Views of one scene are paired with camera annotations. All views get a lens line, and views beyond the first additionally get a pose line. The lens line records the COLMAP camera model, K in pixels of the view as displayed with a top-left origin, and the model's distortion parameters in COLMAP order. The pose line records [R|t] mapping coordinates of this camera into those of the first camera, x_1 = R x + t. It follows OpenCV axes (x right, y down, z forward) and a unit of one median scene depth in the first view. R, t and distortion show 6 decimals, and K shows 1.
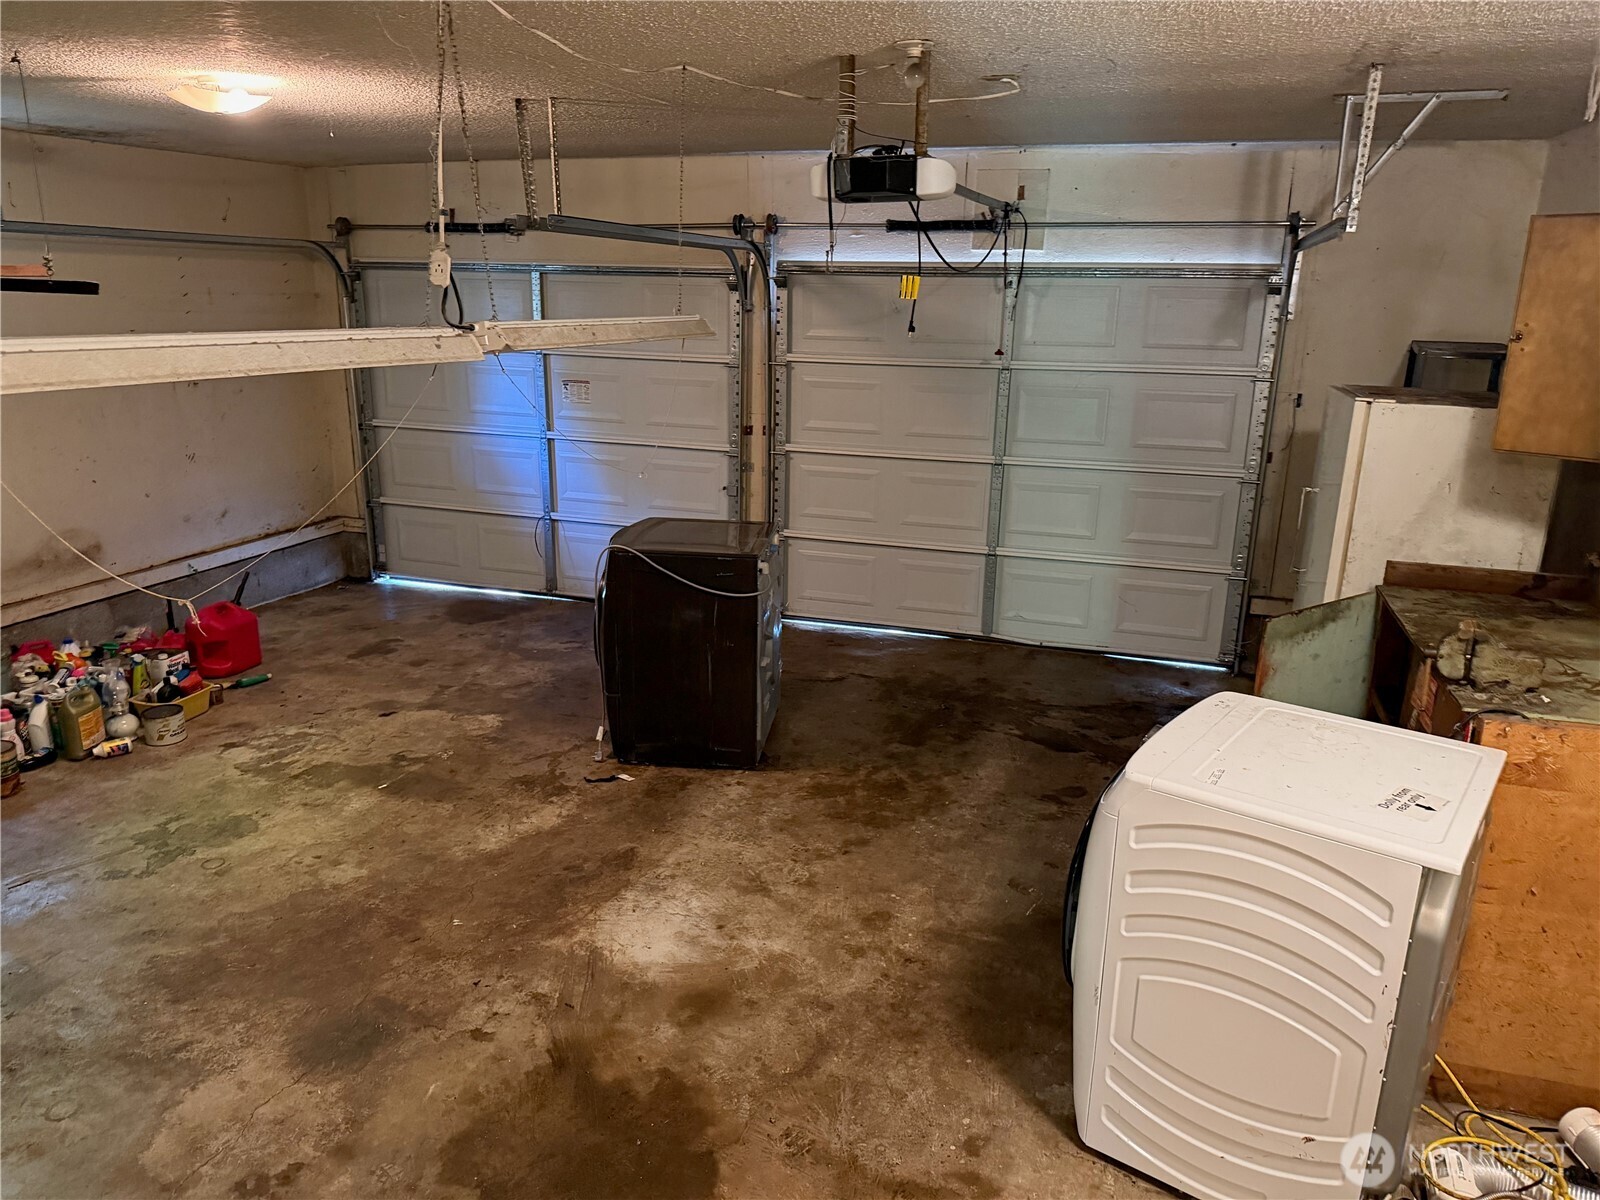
lens RADIAL K [[1144.5, 0, 807.8], [0, 1144.5, 595.8], [0, 0, 1]] dist [0.087699, -0.128864]
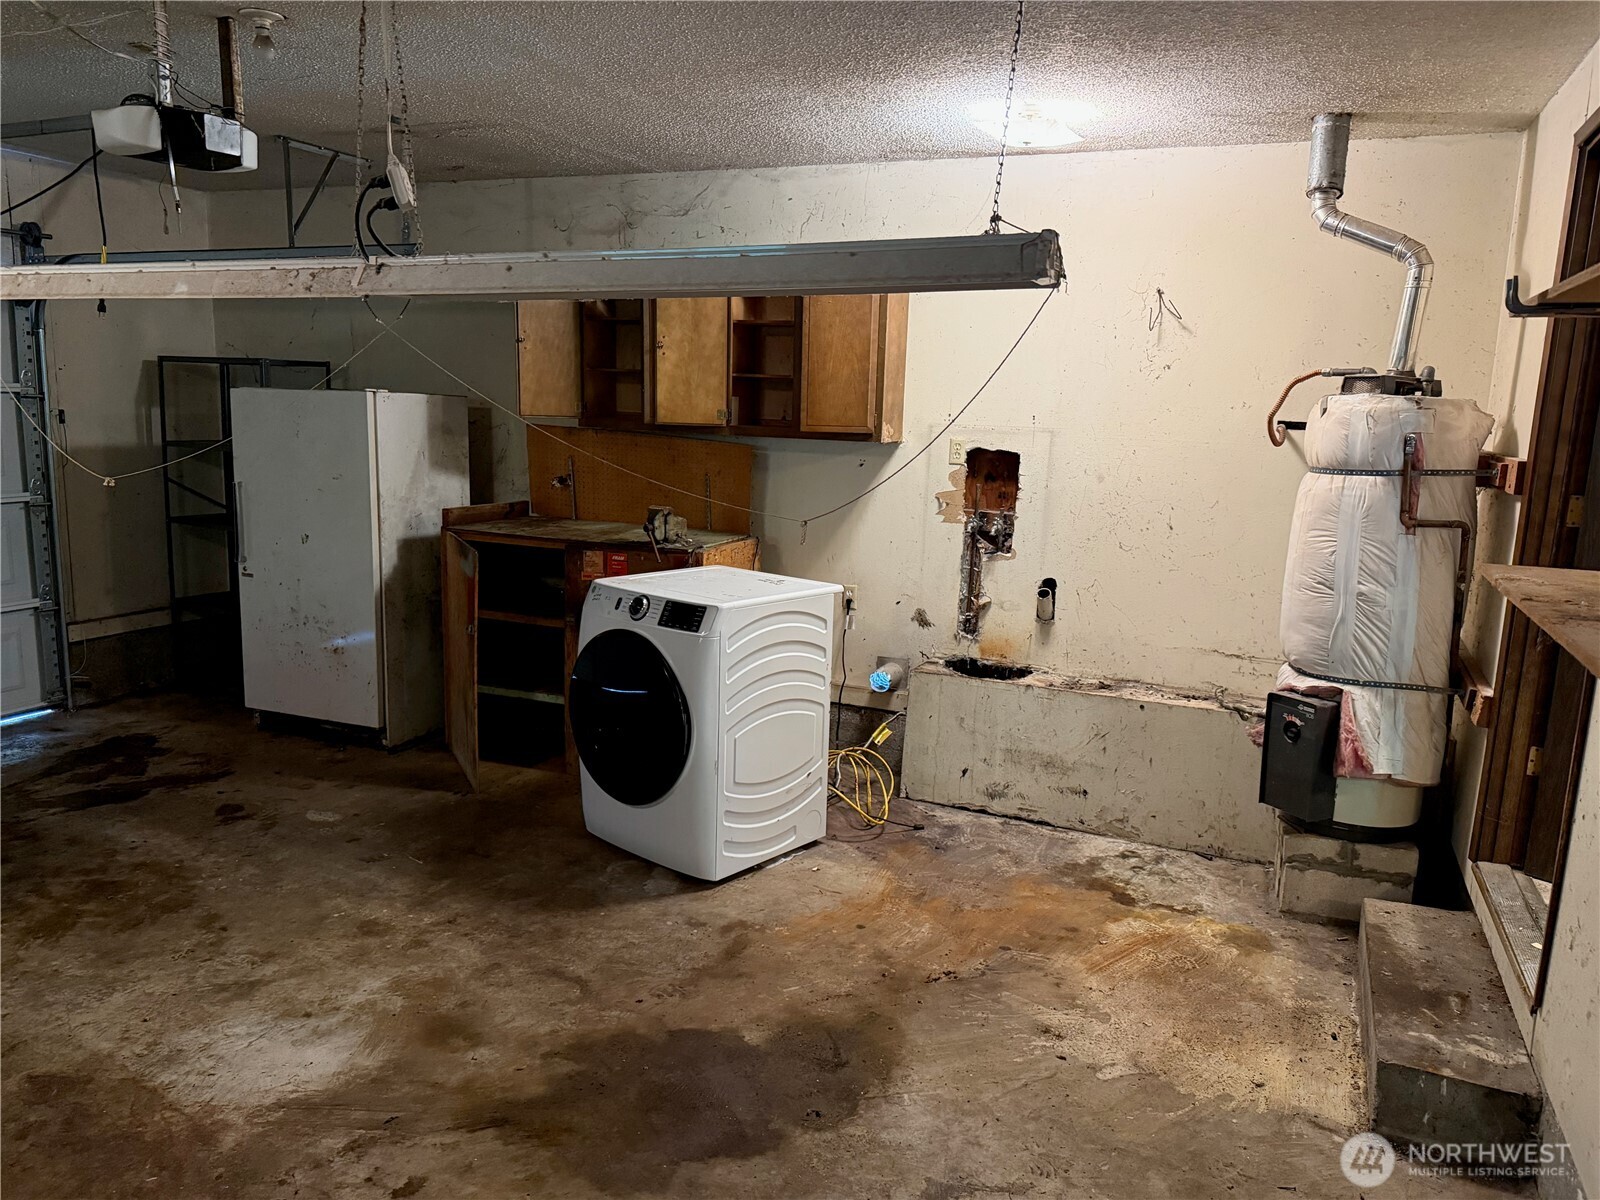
lens RADIAL K [[1144.5, 0, 807.8], [0, 1144.5, 595.8], [0, 0, 1]] dist [0.087699, -0.128864]
pose [[0.082853, -0.190472, 0.978190, -0.865848], [0.236484, 0.957286, 0.166371, -0.062981], [-0.968097, 0.217541, 0.124358, 0.506723]]
